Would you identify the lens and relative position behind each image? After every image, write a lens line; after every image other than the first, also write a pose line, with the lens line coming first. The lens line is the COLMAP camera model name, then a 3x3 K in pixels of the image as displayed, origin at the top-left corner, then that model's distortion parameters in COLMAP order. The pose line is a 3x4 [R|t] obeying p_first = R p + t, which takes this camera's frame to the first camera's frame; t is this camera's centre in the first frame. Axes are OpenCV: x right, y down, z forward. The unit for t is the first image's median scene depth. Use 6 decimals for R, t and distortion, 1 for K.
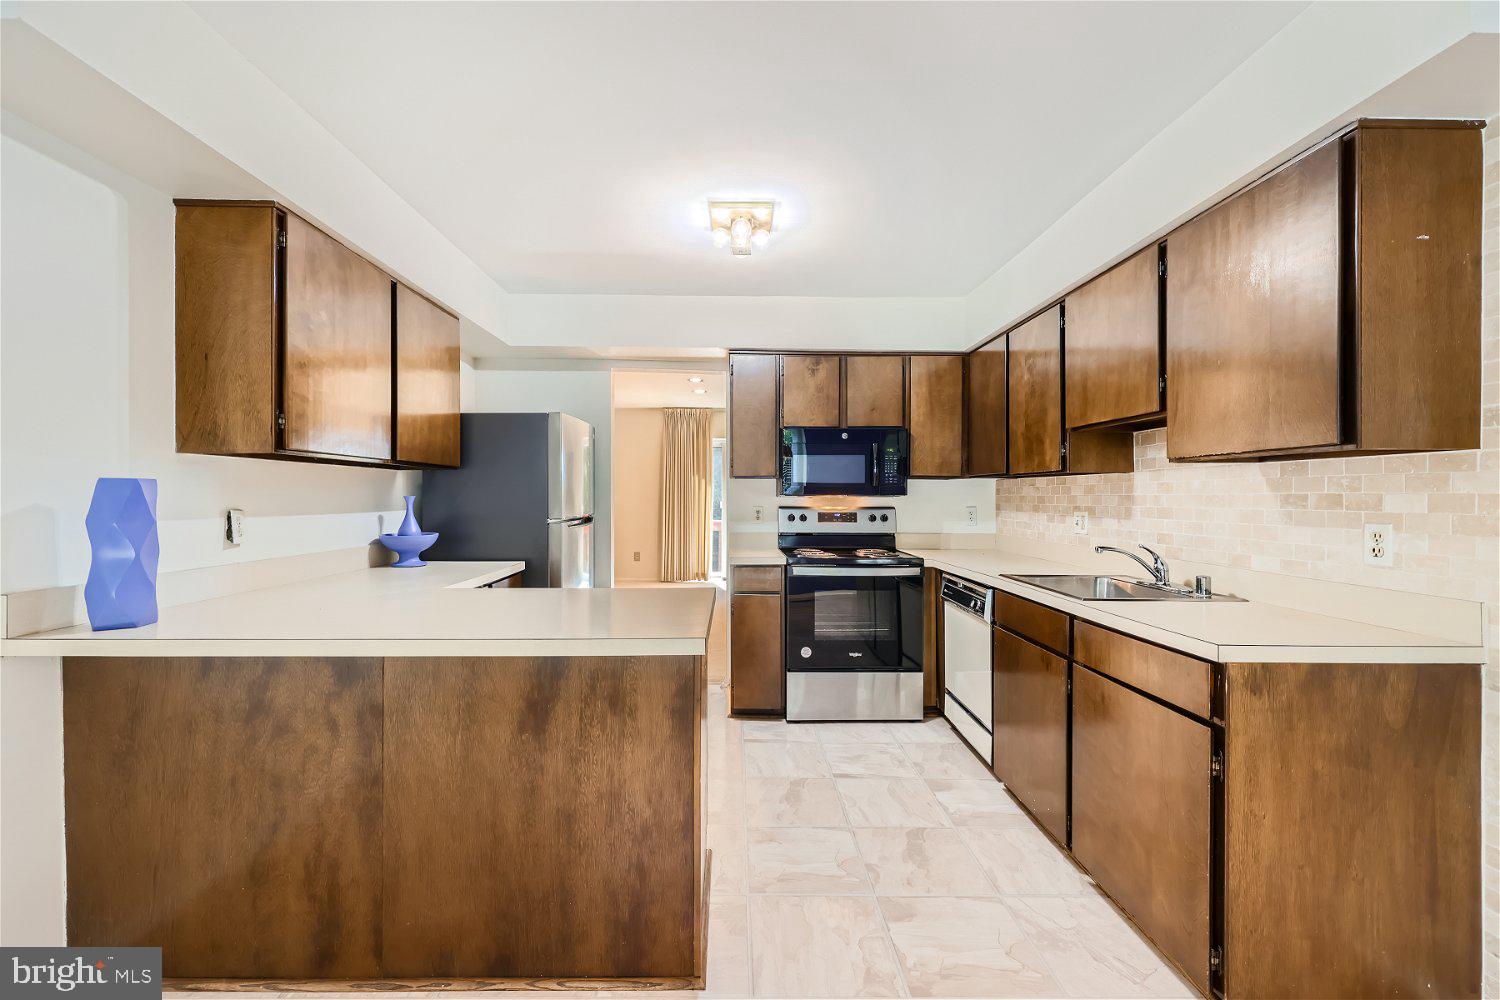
lens RADIAL K [[613.0, 0, 744.9], [0, 613.0, 496.8], [0, 0, 1]] dist [0.003519, -0.000780]
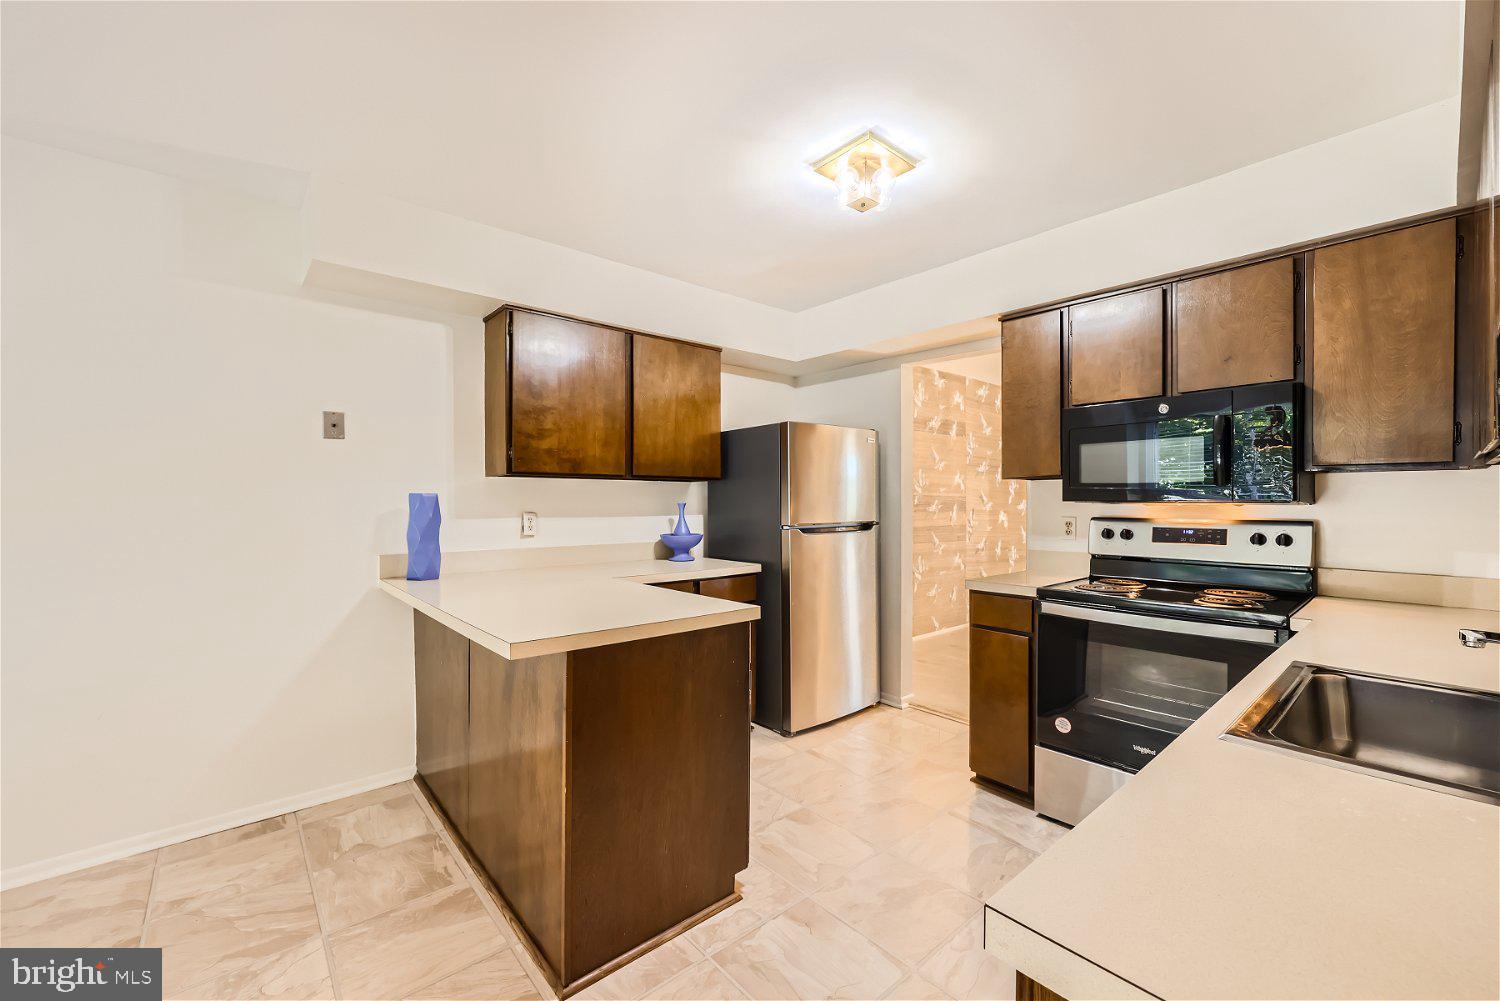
lens RADIAL K [[613.0, 0, 744.7], [0, 613.0, 504.4], [0, 0, 1]] dist [0.003519, -0.000780]
pose [[0.638463, 0.000200, -0.769652, 0.489344], [0.000793, 0.999999, 0.000917, -0.000027], [0.769652, -0.001196, 0.638462, 0.326439]]
